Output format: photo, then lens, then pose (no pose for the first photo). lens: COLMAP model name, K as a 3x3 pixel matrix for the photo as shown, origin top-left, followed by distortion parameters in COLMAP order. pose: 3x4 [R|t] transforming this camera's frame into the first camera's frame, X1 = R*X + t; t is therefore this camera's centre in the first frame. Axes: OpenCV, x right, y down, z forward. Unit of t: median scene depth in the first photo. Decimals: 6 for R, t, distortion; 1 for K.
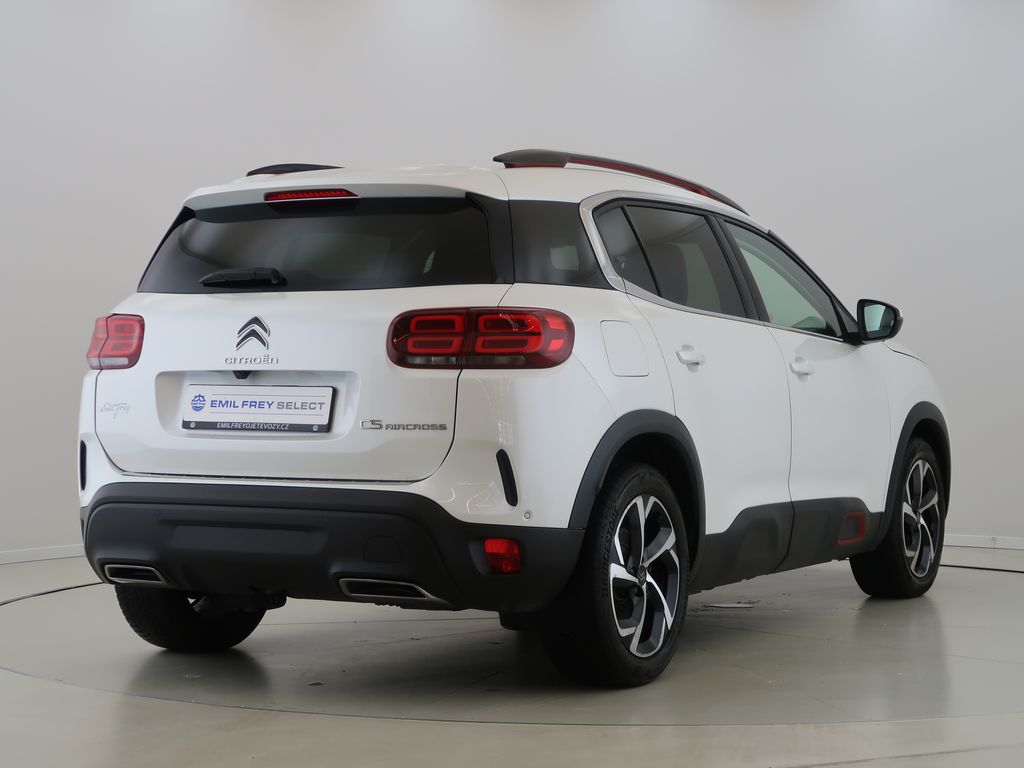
lens RADIAL K [[1753.2, 0, 514.8], [0, 1753.2, 384.7], [0, 0, 1]] dist [-0.166745, 0.000000]
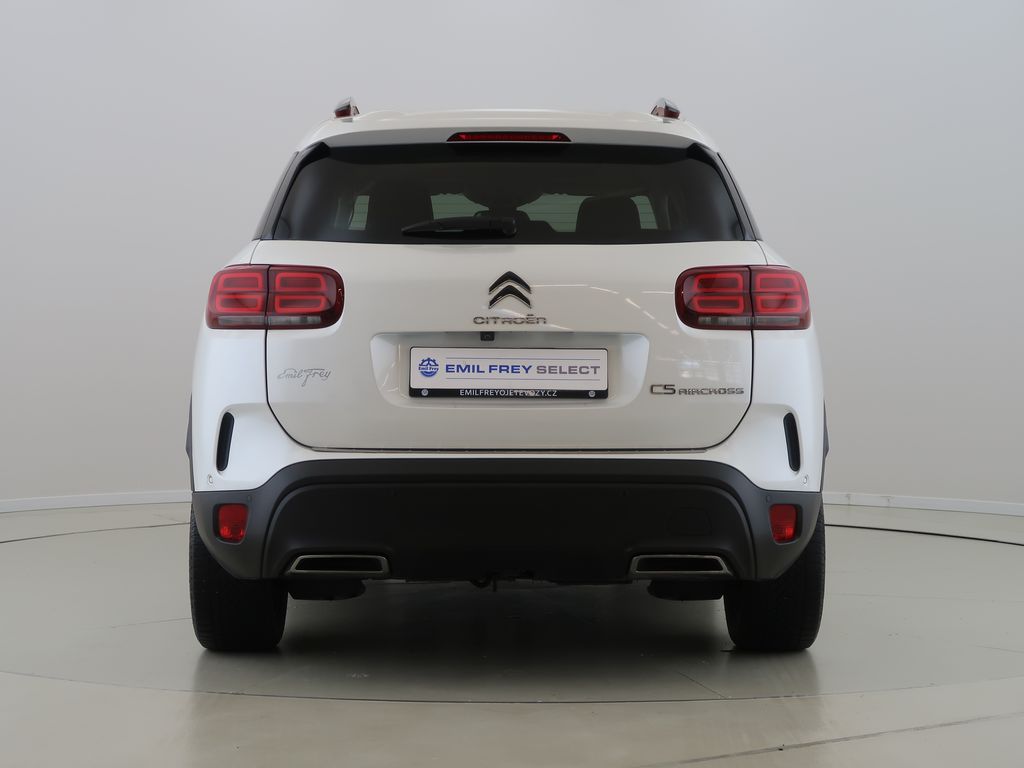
lens RADIAL K [[1762.0, 0, 512.8], [0, 1762.0, 378.0], [0, 0, 1]] dist [-0.209603, 0.000000]
pose [[0.921596, -0.012793, 0.387939, -0.487362], [0.003387, 0.999684, 0.024920, -0.006481], [-0.388136, -0.021652, 0.921348, 0.158721]]
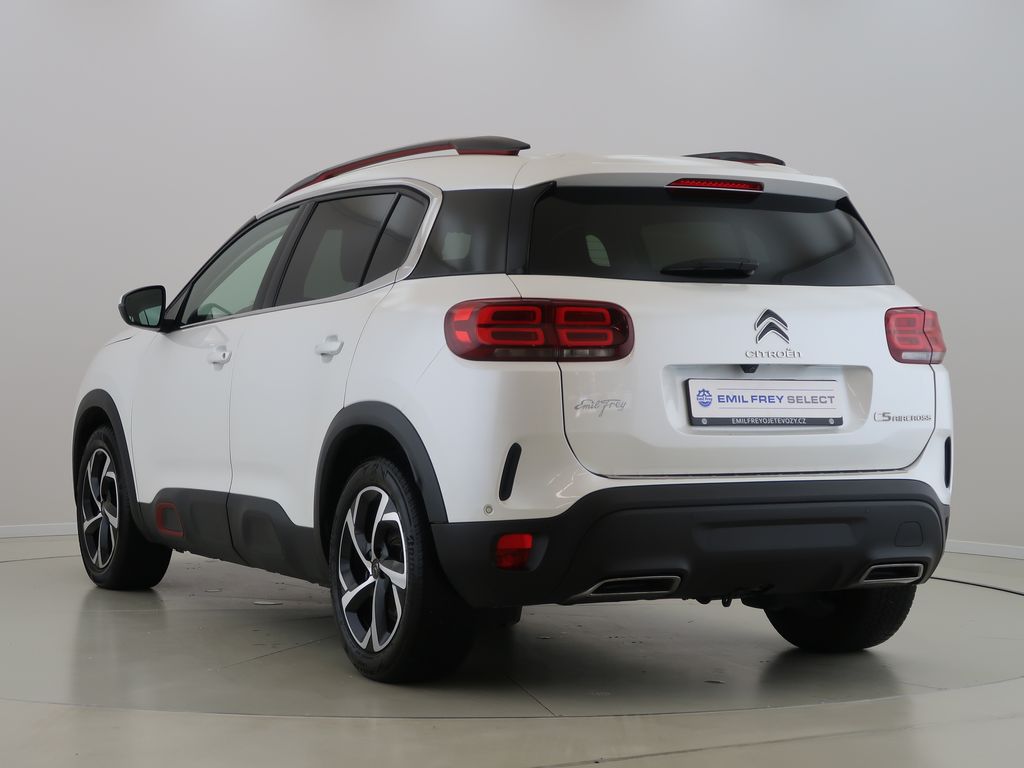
lens RADIAL K [[1762.0, 0, 515.0], [0, 1762.0, 382.4], [0, 0, 1]] dist [-0.209603, 0.000000]
pose [[0.720304, -0.005874, 0.693634, -0.911276], [0.001932, 0.999977, 0.006462, -0.004546], [-0.693656, -0.003314, 0.720299, 0.380745]]
